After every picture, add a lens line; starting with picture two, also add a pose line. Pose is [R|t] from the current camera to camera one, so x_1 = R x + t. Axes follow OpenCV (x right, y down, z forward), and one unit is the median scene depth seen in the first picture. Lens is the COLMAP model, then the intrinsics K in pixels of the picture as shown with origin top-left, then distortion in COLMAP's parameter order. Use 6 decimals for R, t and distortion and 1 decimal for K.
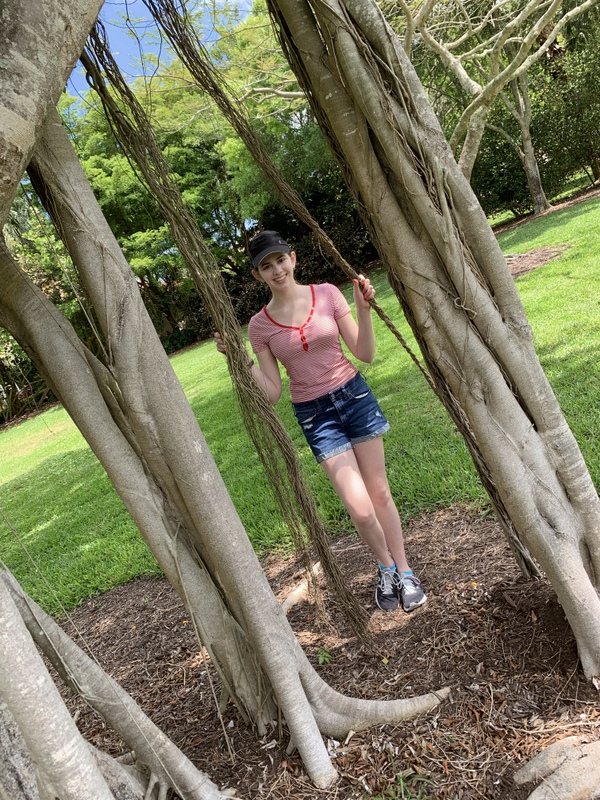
lens RADIAL K [[627.1, 0, 304.3], [0, 627.1, 397.0], [0, 0, 1]] dist [0.011503, 0.007335]
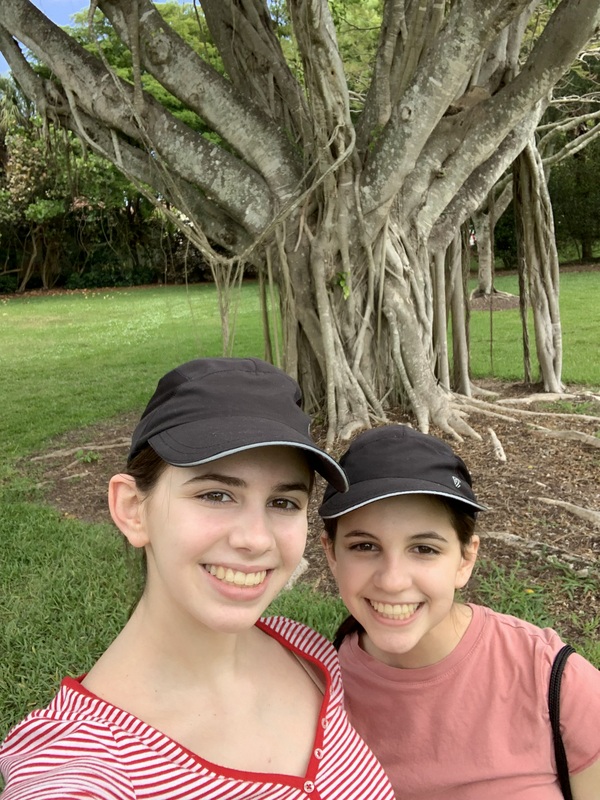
lens RADIAL K [[757.8, 0, 299.9], [0, 757.8, 408.6], [0, 0, 1]] dist [0.125665, -0.308549]
pose [[0.945316, 0.292406, 0.144483, -1.423336], [-0.291586, 0.956155, -0.027306, 1.032368], [-0.146133, -0.016317, 0.989130, -3.000774]]
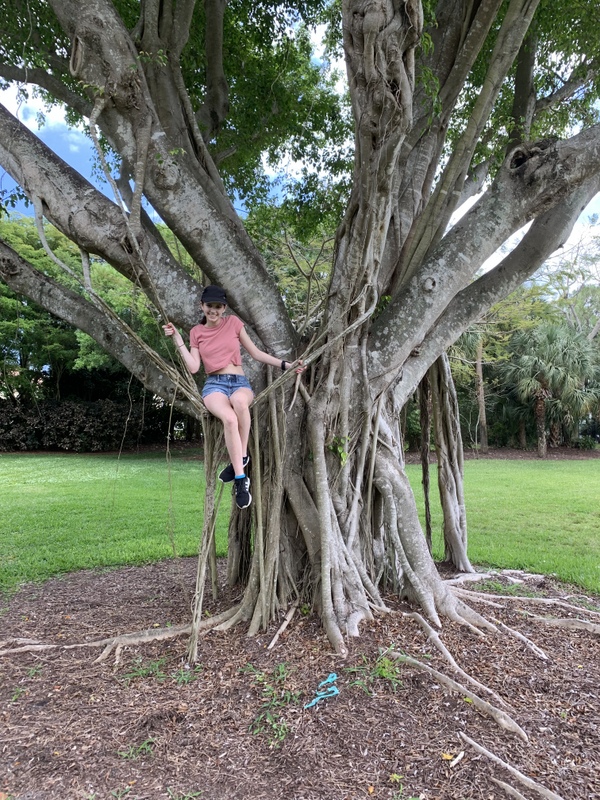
lens RADIAL K [[623.0, 0, 315.3], [0, 623.0, 401.3], [0, 0, 1]] dist [0.055634, -0.082399]
pose [[0.821383, 0.411639, 0.394821, -2.047743], [-0.258887, 0.885859, -0.385007, 1.164886], [-0.508240, 0.214024, 0.834198, -1.795240]]
